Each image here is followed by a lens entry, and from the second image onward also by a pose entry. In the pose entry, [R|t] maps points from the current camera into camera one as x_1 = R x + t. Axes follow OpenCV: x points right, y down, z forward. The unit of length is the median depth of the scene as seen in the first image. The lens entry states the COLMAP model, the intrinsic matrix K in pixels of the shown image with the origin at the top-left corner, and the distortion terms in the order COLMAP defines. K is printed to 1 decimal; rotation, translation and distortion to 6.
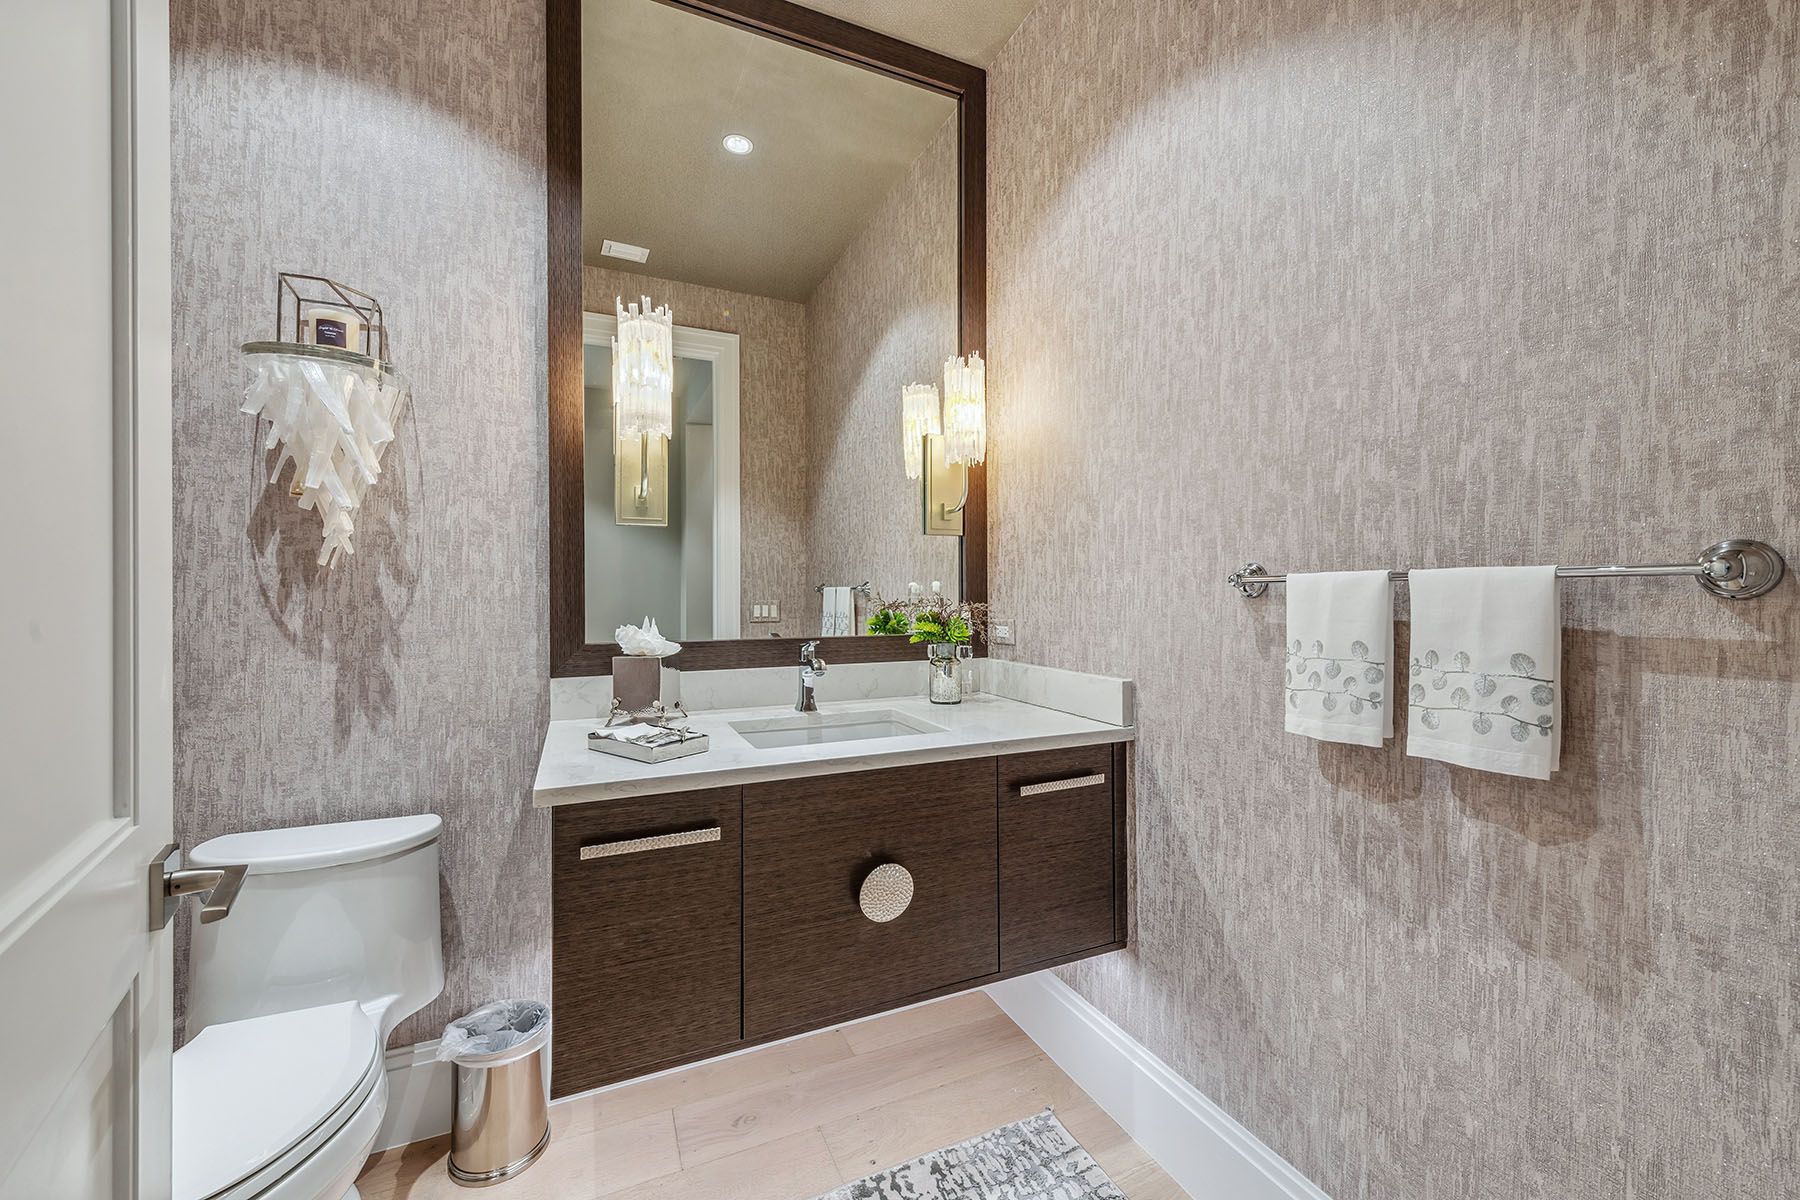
lens RADIAL K [[703.0, 0, 898.9], [0, 703.0, 596.4], [0, 0, 1]] dist [0.007407, -0.001425]
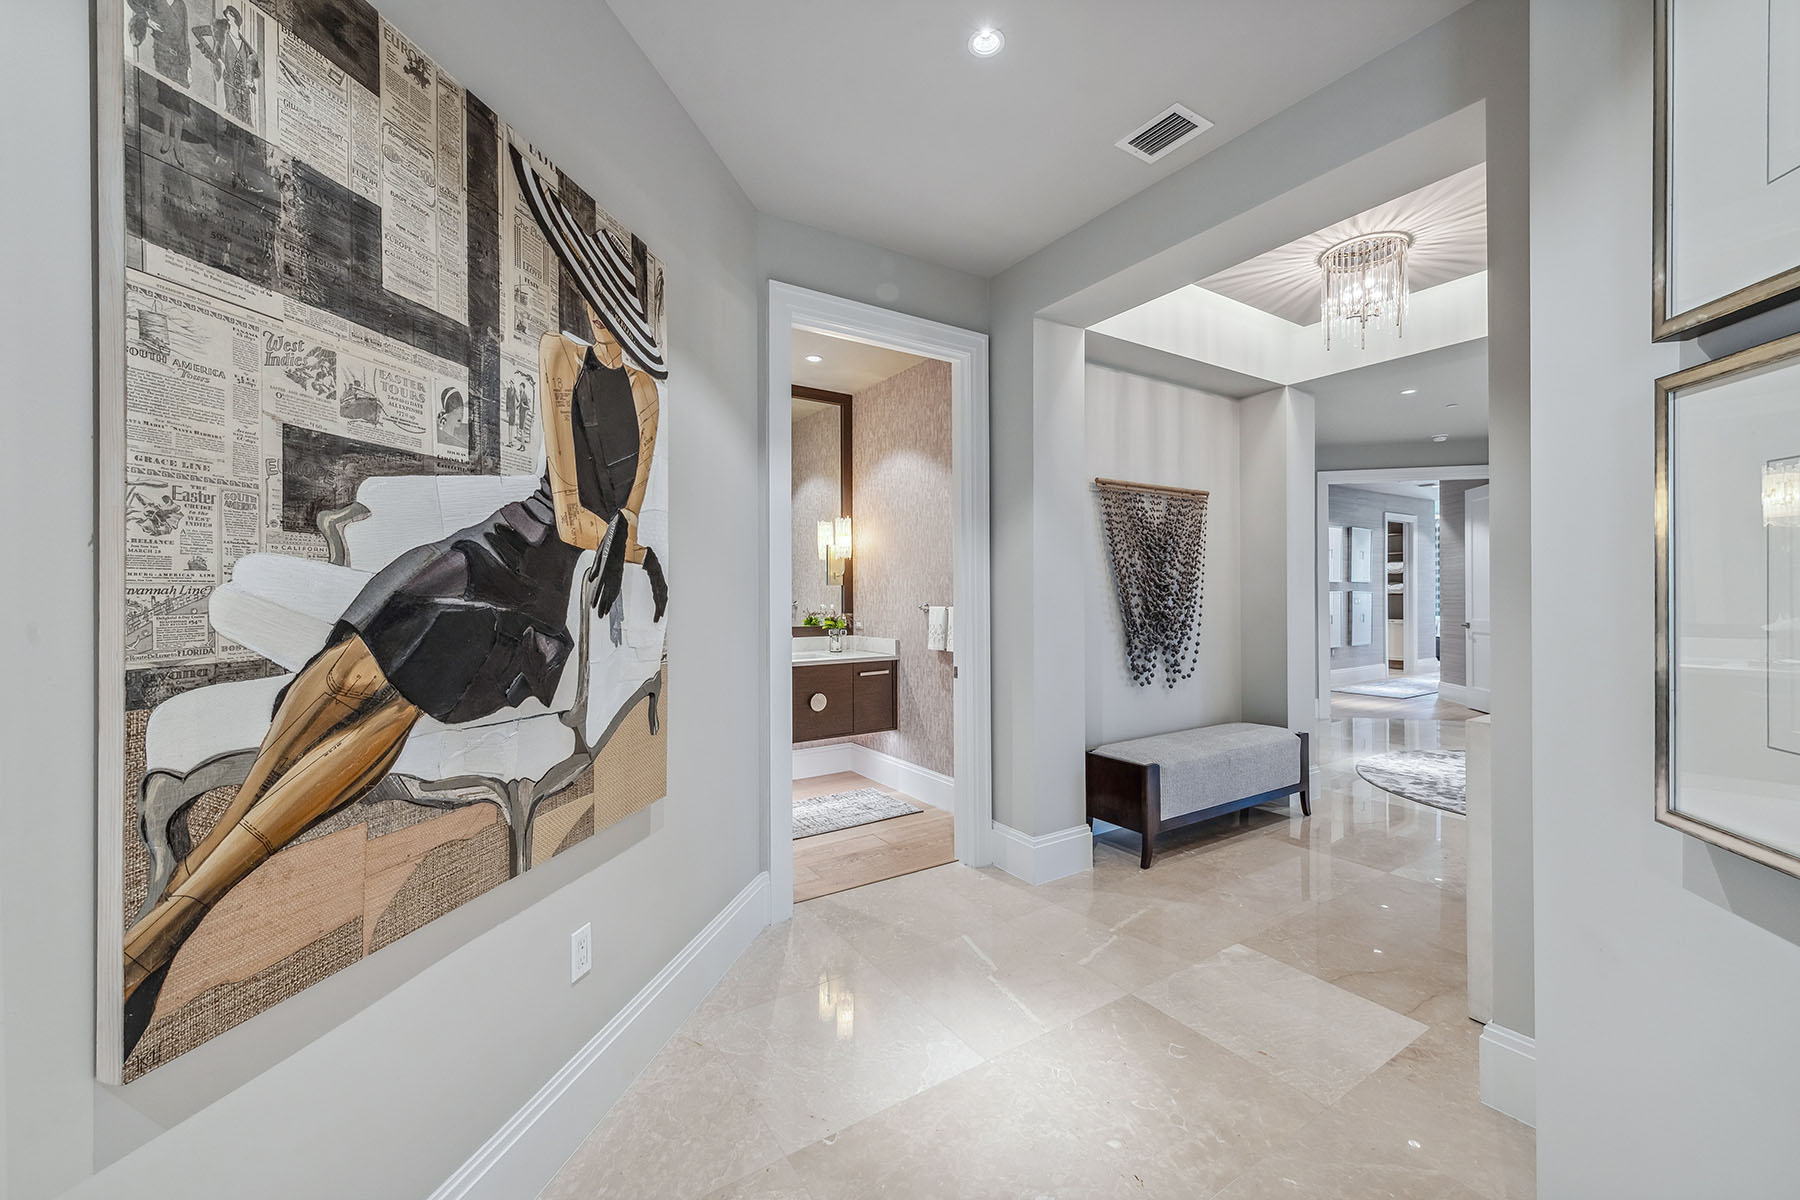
lens RADIAL K [[703.0, 0, 896.9], [0, 703.0, 597.3], [0, 0, 1]] dist [0.007407, -0.001425]
pose [[0.987746, 0.000556, 0.156071, -0.111659], [-0.000489, 1.000000, -0.000465, -0.046304], [-0.156071, 0.000383, 0.987746, -1.527266]]
